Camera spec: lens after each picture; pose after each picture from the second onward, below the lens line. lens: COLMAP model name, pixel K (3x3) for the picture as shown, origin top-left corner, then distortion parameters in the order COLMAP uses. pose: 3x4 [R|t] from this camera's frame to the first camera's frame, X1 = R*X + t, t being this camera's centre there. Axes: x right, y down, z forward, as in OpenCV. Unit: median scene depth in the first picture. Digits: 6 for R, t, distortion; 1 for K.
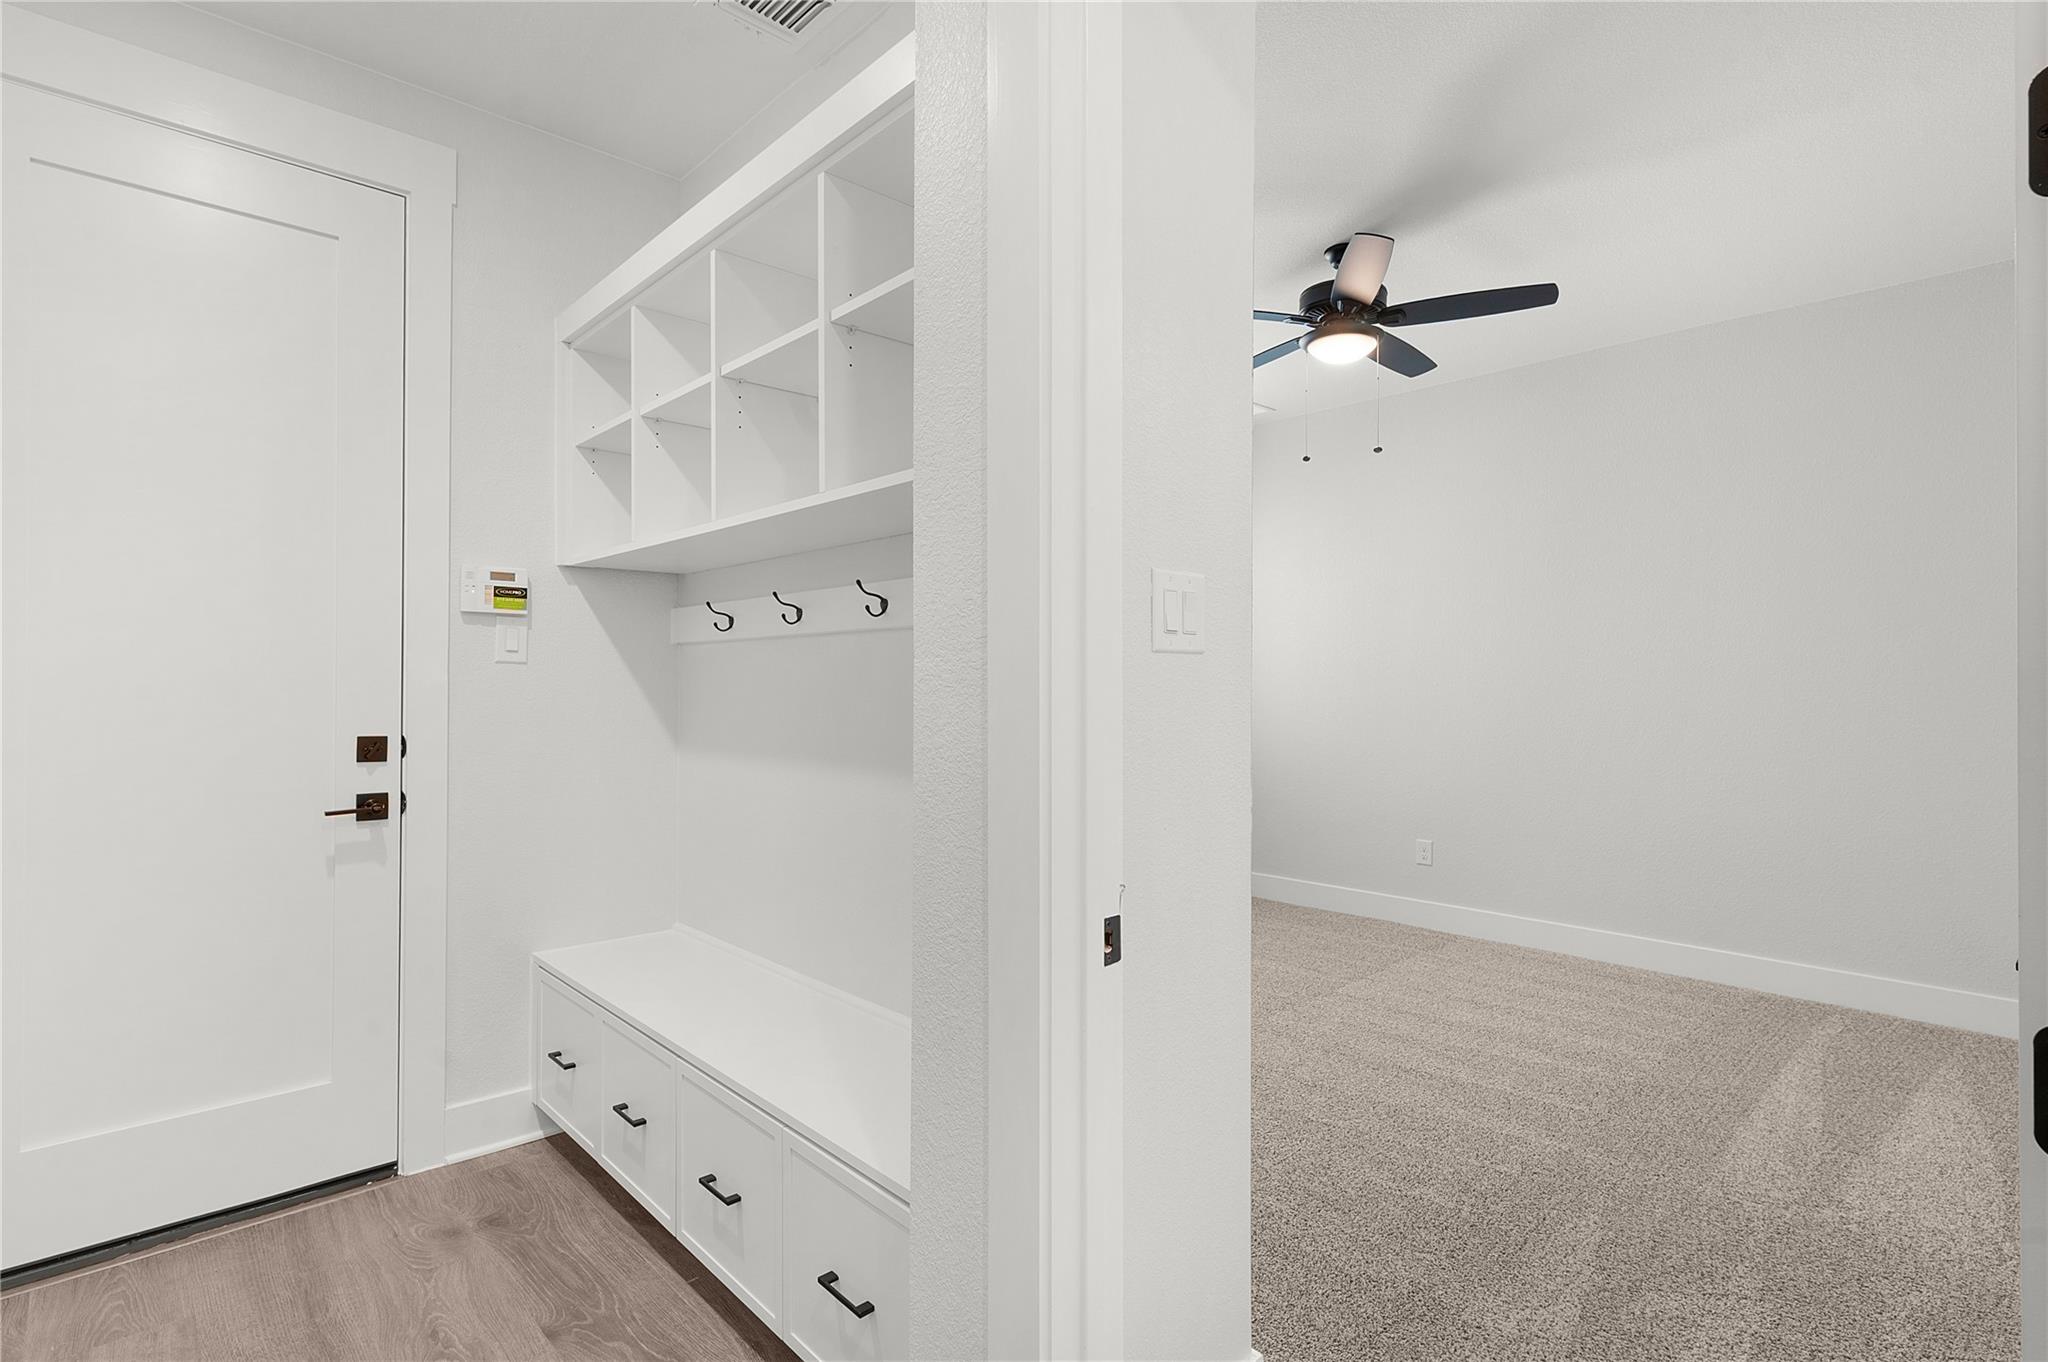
lens RADIAL K [[992.7, 0, 1018.6], [0, 992.7, 675.3], [0, 0, 1]] dist [0.008026, -0.000240]
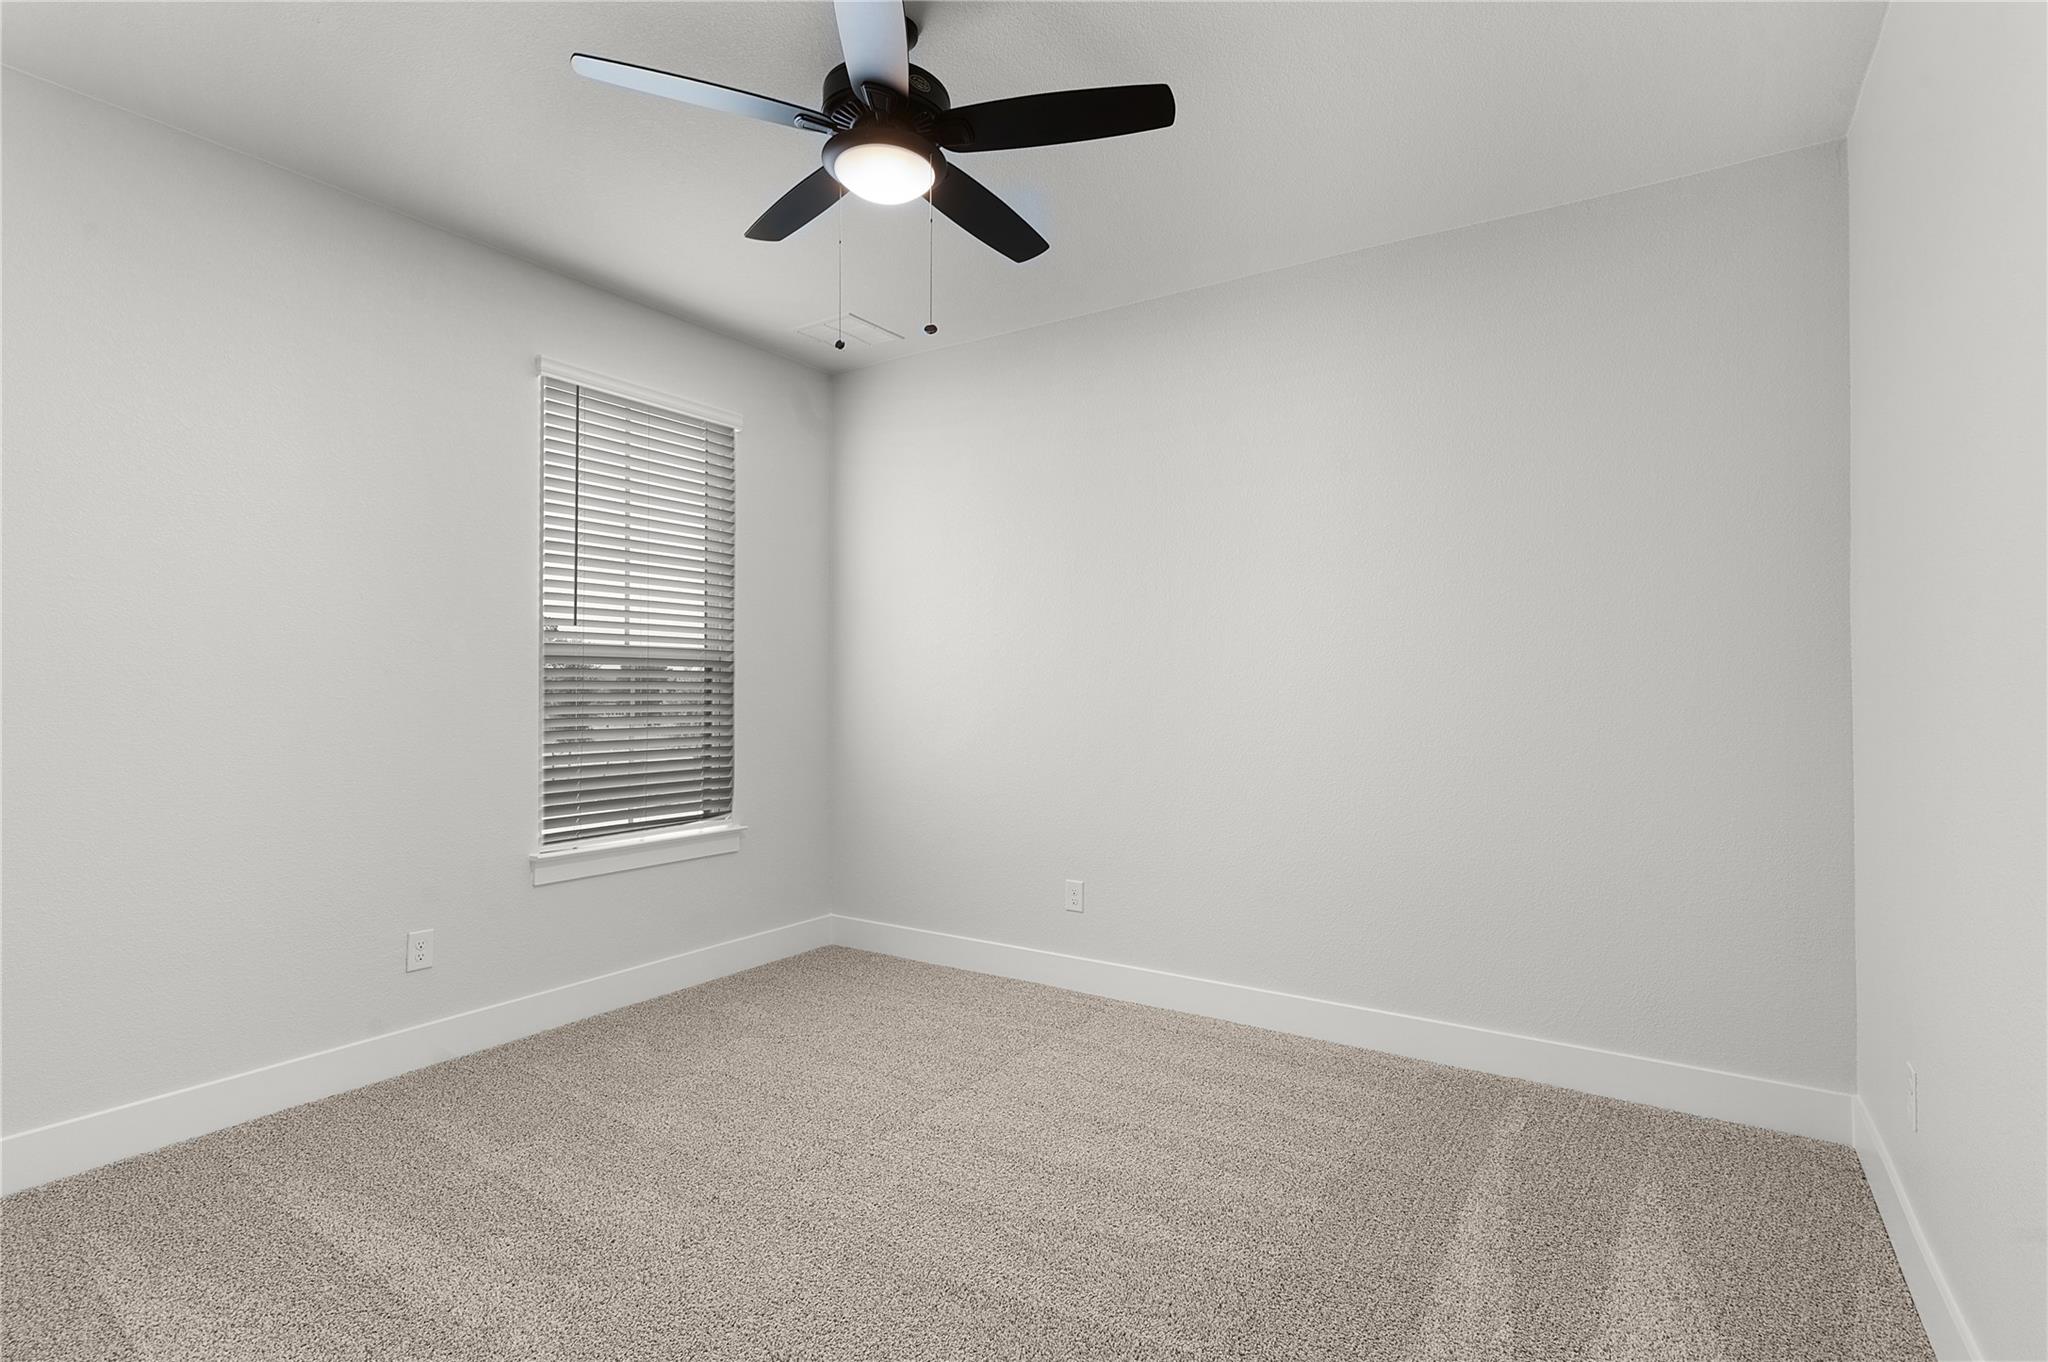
lens RADIAL K [[992.7, 0, 1018.8], [0, 992.7, 672.0], [0, 0, 1]] dist [0.008026, -0.000240]
pose [[0.971700, 0.003101, 0.236199, 0.241686], [-0.001754, 0.999981, -0.005915, 0.003532], [-0.236212, 0.005333, 0.971687, 0.319645]]
